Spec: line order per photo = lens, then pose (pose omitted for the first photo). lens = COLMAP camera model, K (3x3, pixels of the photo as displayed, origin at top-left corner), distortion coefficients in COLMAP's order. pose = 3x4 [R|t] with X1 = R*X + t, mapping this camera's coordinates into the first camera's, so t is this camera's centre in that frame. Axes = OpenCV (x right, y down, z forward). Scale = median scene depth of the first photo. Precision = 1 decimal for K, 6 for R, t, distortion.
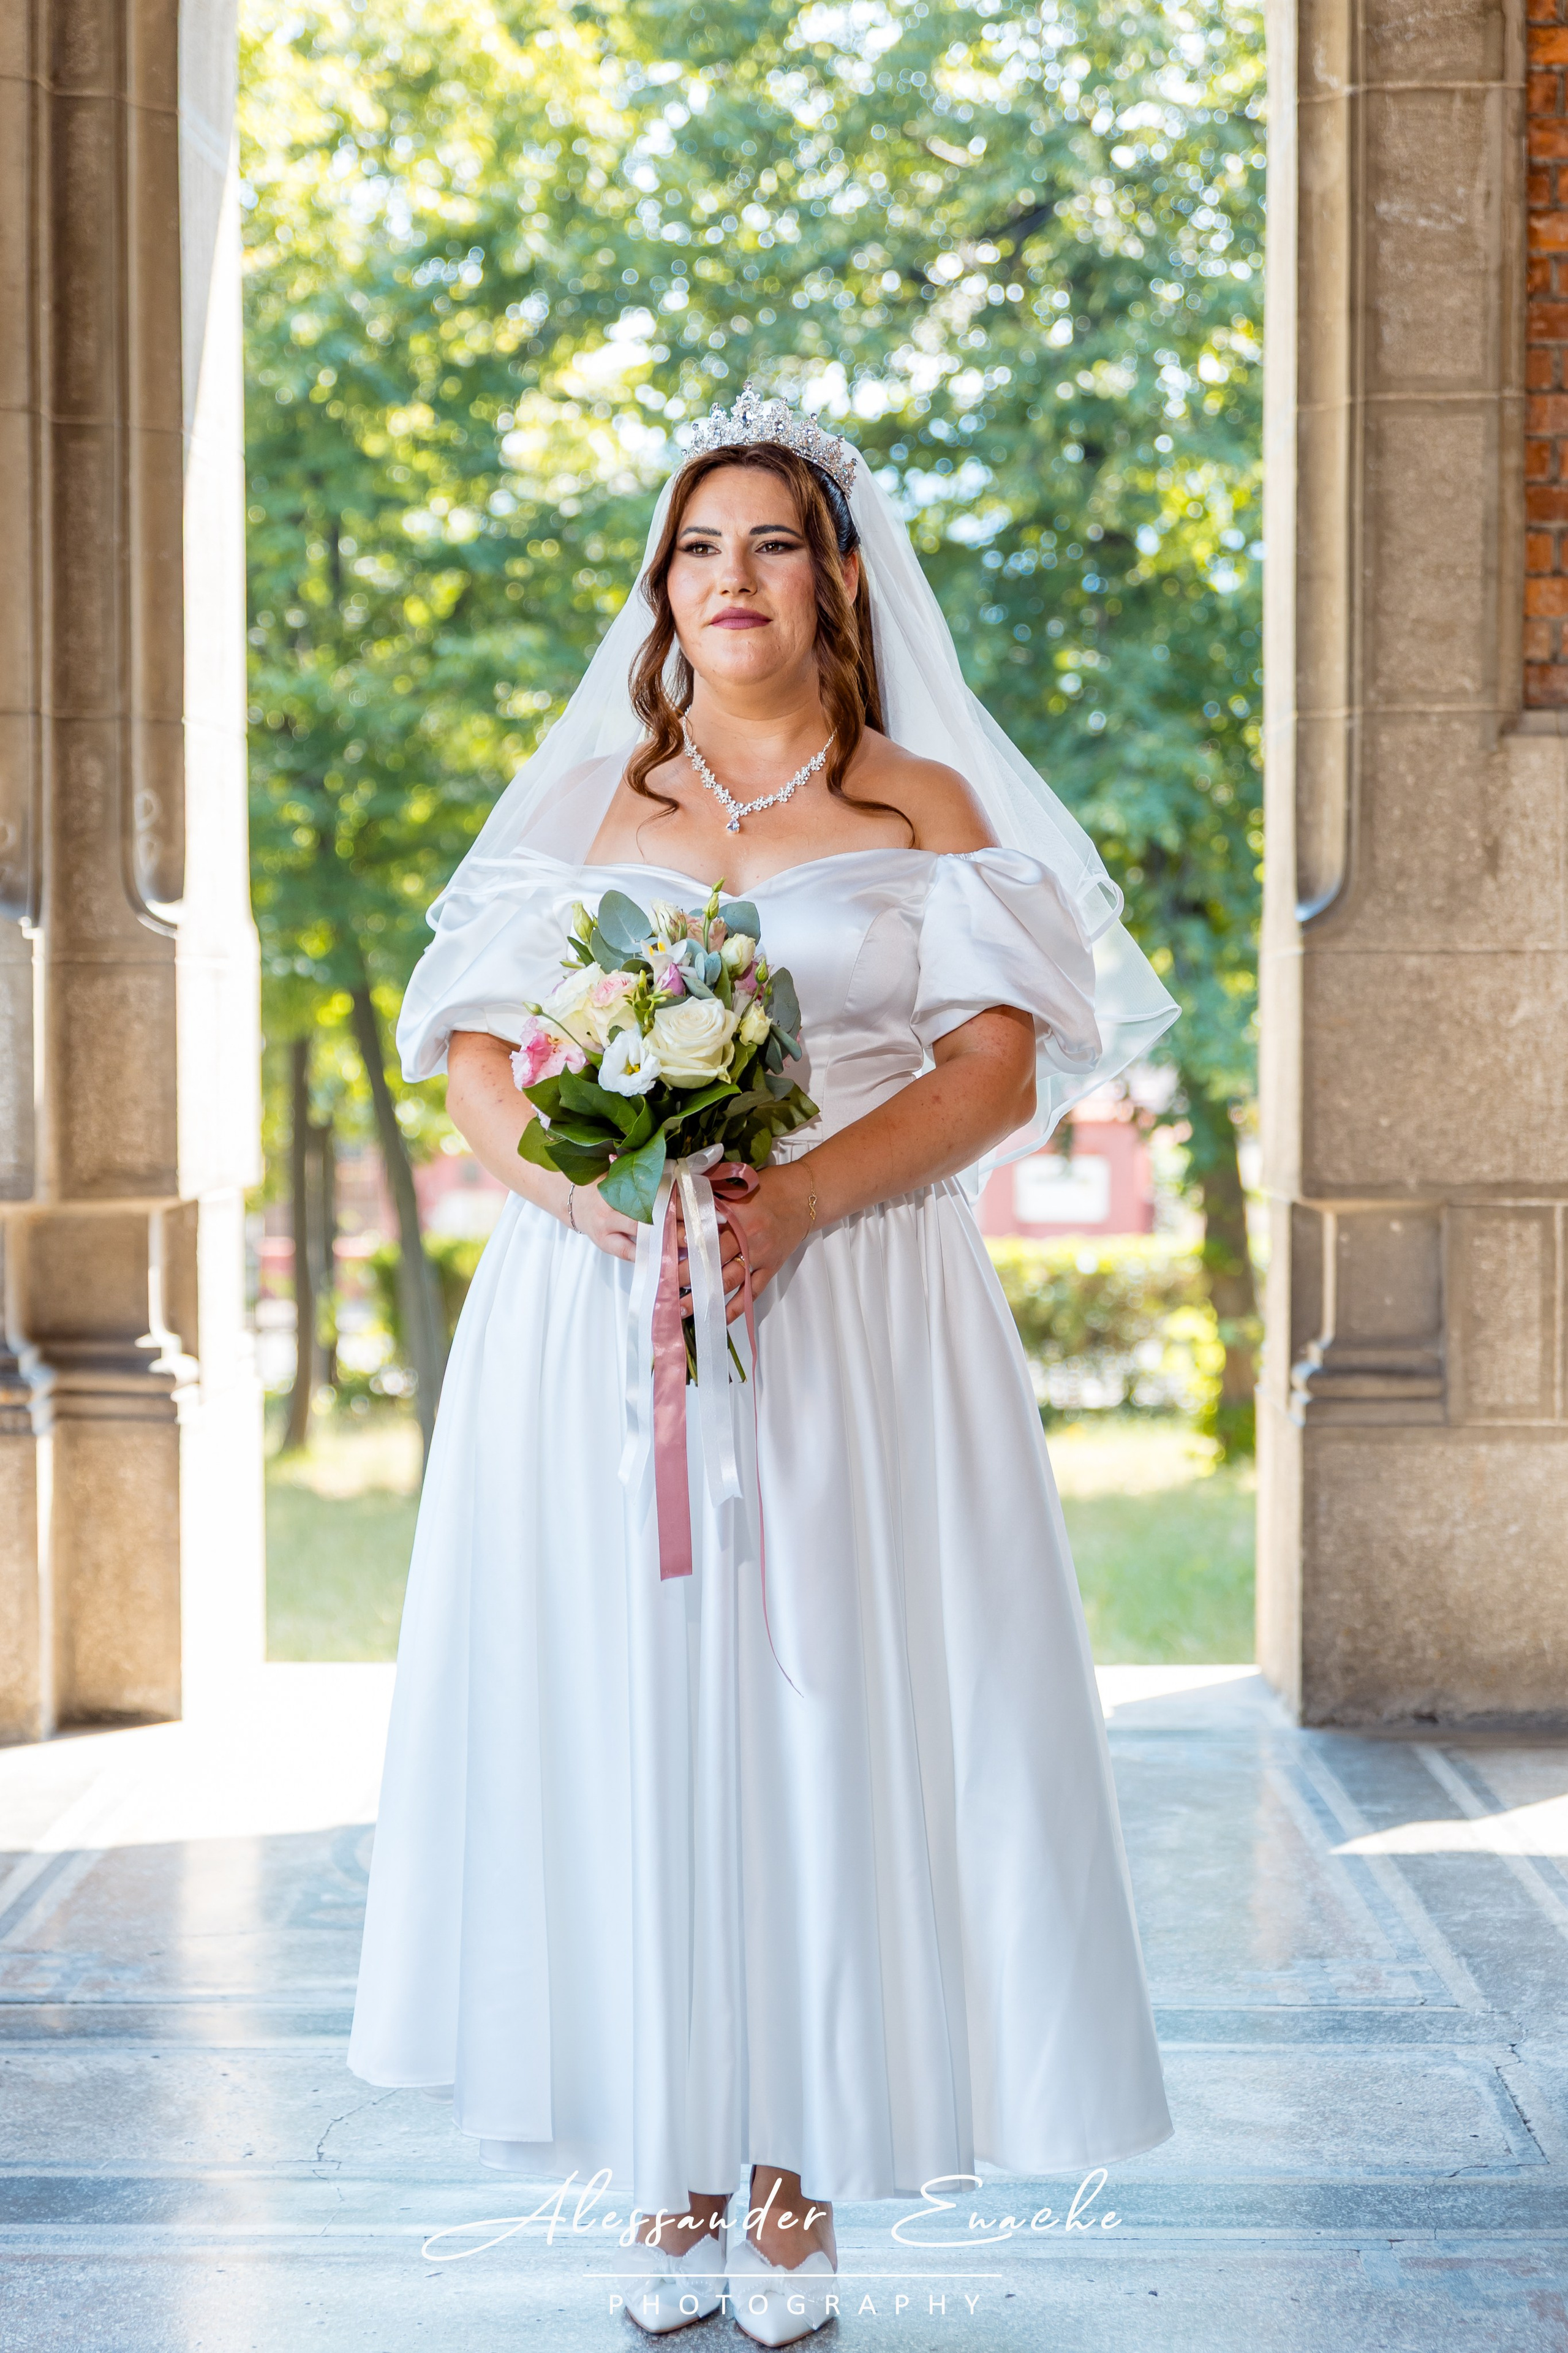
lens RADIAL K [[3983.7, 0, 784.0], [0, 3983.7, 1176.5], [0, 0, 1]] dist [-0.001134, -0.039871]
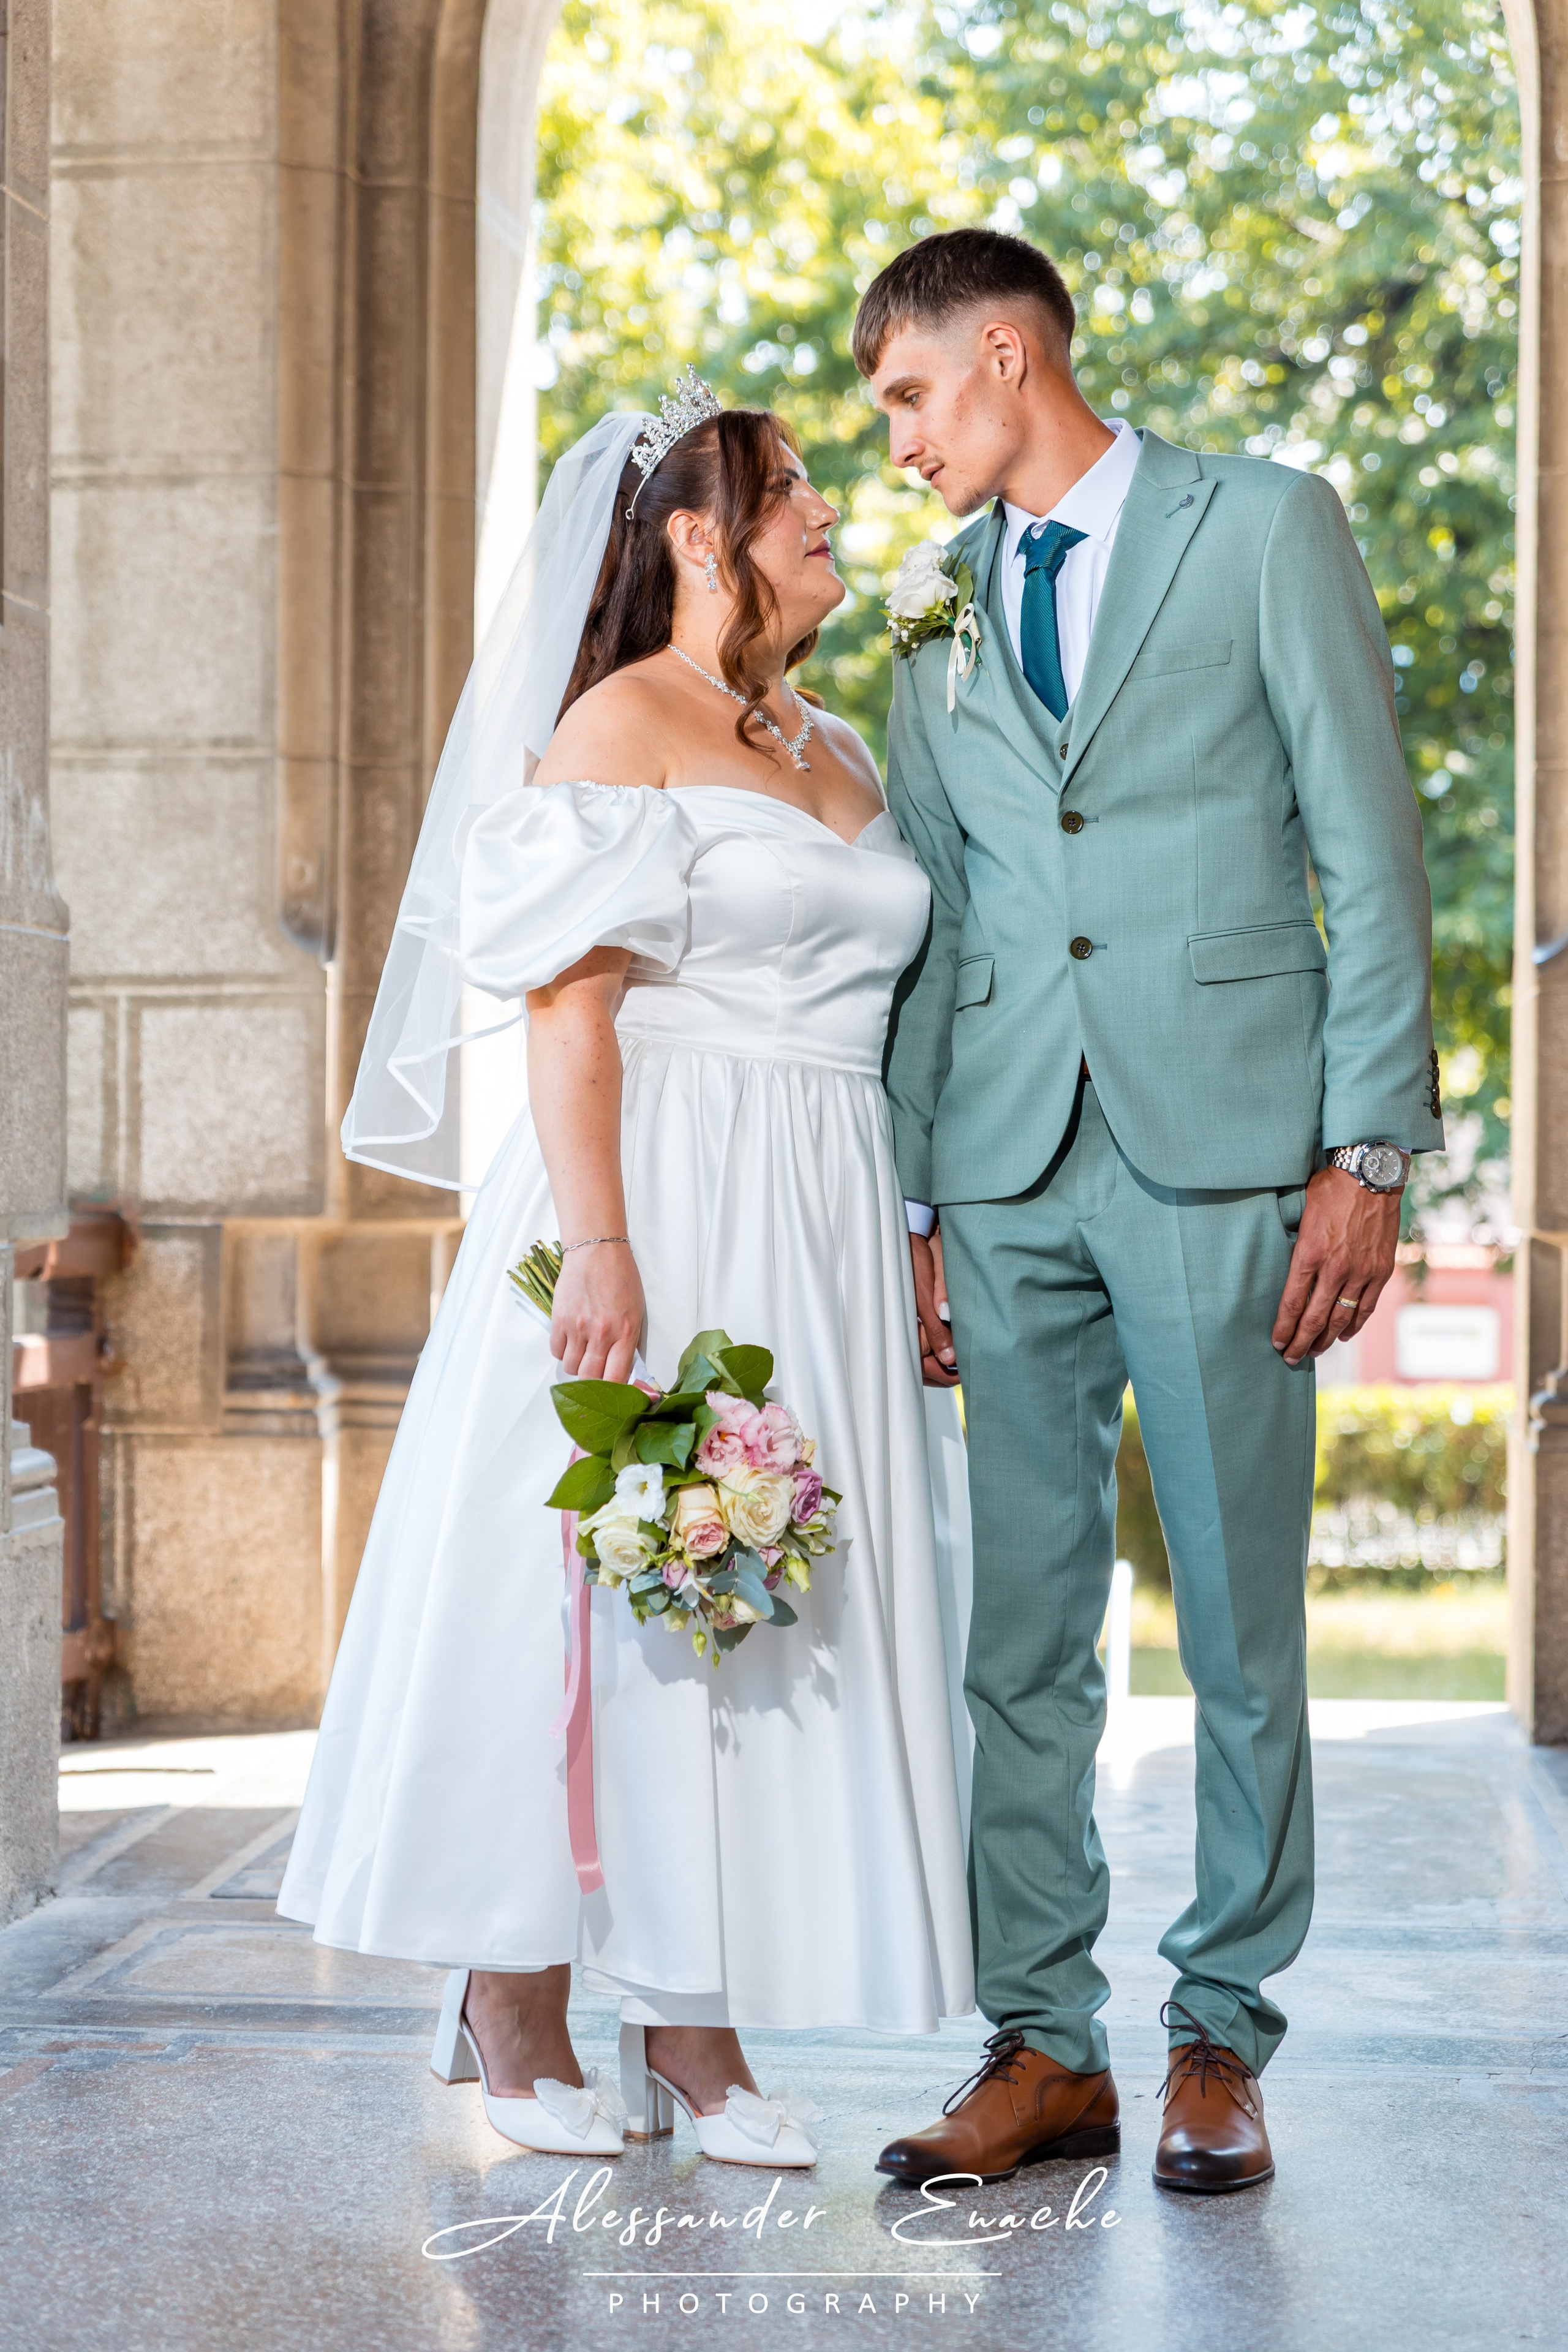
lens RADIAL K [[4317.9, 0, 784.0], [0, 4317.9, 1176.0], [0, 0, 1]] dist [-0.028723, 0.087767]
pose [[0.996294, 0.009728, -0.085459, 0.030399], [-0.012799, 0.999289, -0.035452, 0.032822], [0.085054, 0.036414, 0.995711, -0.128599]]
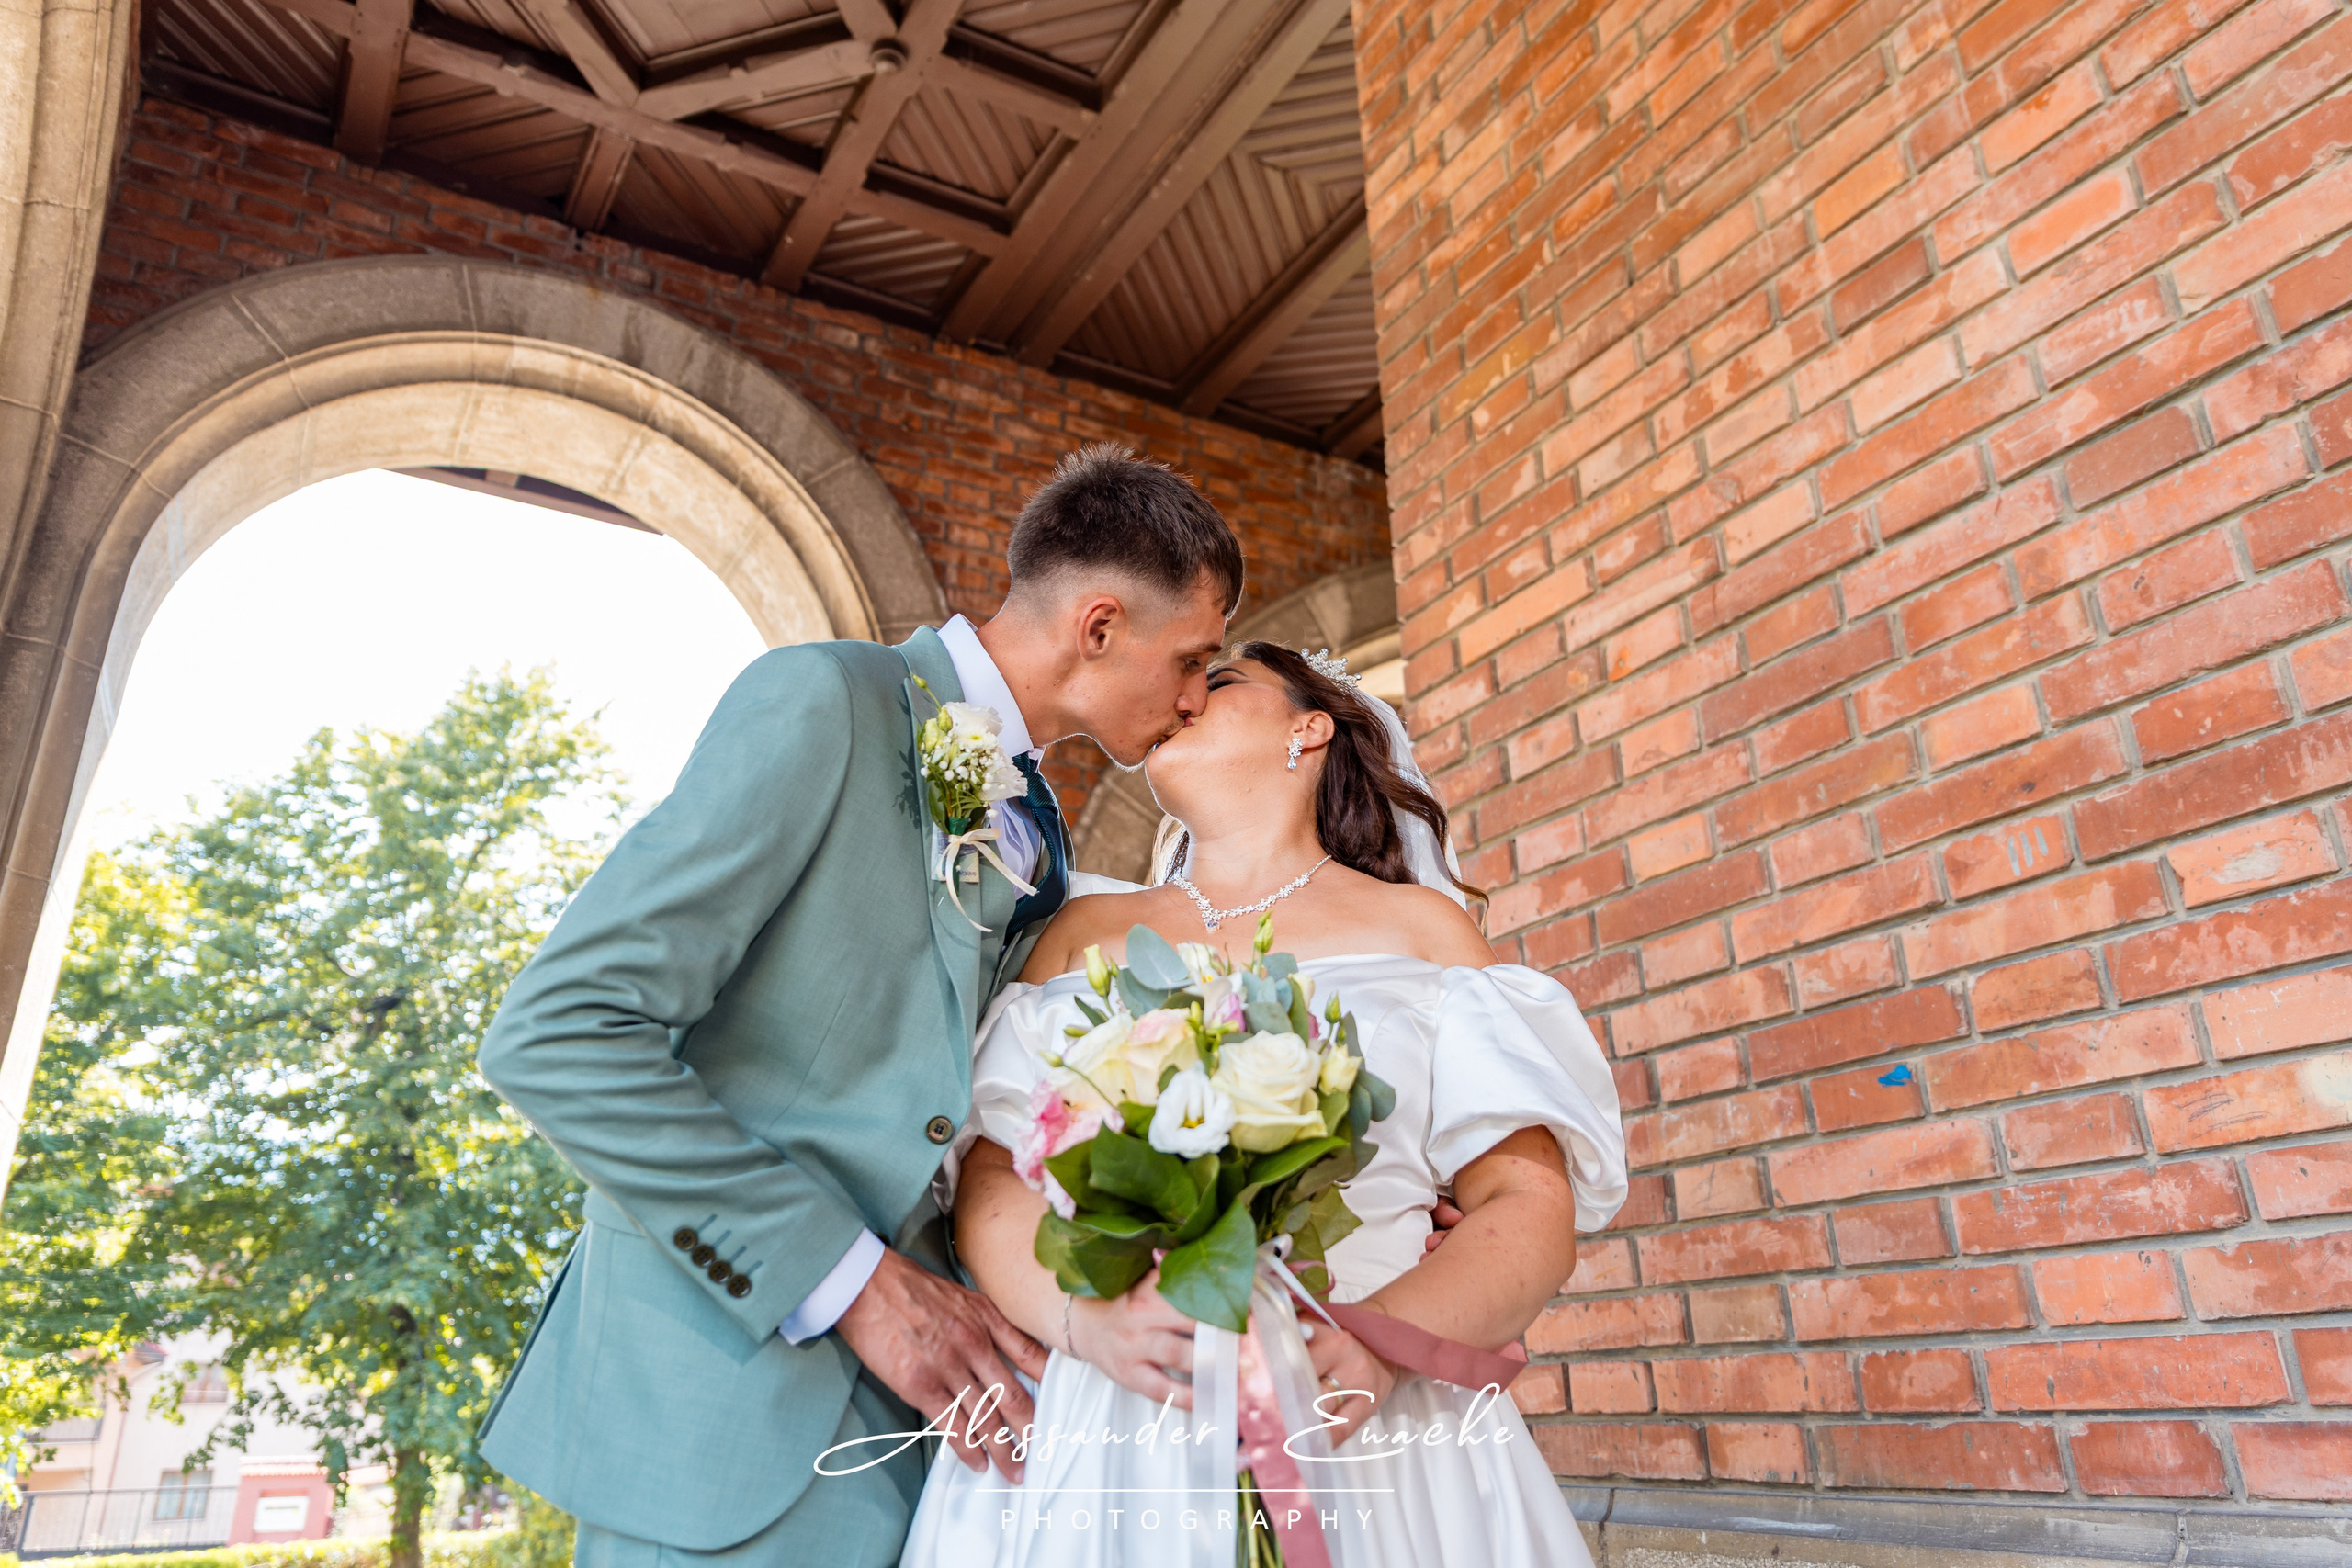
lens RADIAL K [[1599.7, 0, 1170.9], [0, 1599.7, 750.8], [0, 0, 1]] dist [-0.008045, -0.003772]
pose [[0.854300, 0.177128, 0.488669, -0.097939], [0.044330, 0.911890, -0.408033, 0.010738], [-0.517886, 0.370245, 0.771176, 0.368043]]
